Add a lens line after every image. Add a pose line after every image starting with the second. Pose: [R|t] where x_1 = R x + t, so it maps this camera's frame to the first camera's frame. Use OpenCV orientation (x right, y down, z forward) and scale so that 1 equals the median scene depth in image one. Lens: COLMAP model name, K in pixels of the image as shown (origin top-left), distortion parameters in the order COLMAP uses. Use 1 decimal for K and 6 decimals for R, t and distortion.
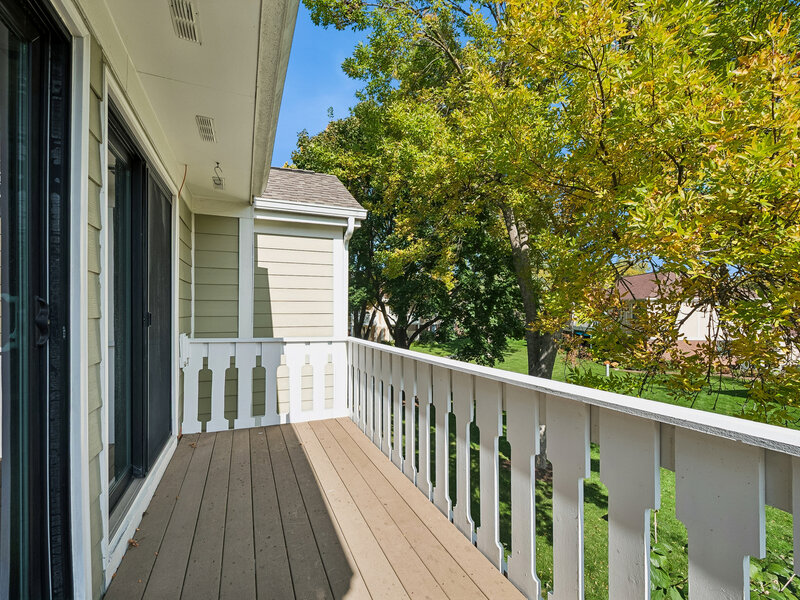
lens RADIAL K [[399.2, 0, 405.5], [0, 399.2, 307.1], [0, 0, 1]] dist [0.013037, -0.006038]
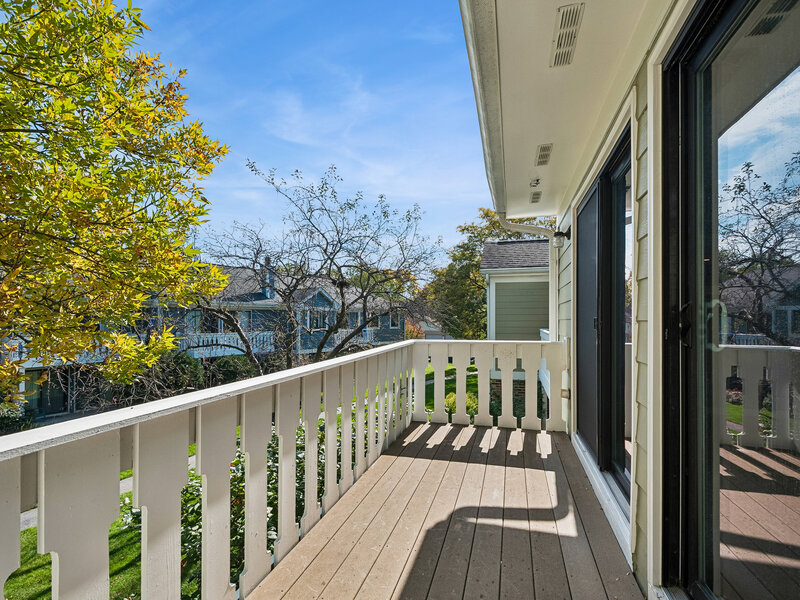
lens RADIAL K [[399.2, 0, 405.5], [0, 399.2, 307.1], [0, 0, 1]] dist [0.013037, -0.006038]
pose [[-0.790050, 0.002506, 0.613037, -0.775479], [-0.004048, 0.999949, -0.009305, -0.021787], [-0.613029, -0.009834, -0.789999, 1.863436]]
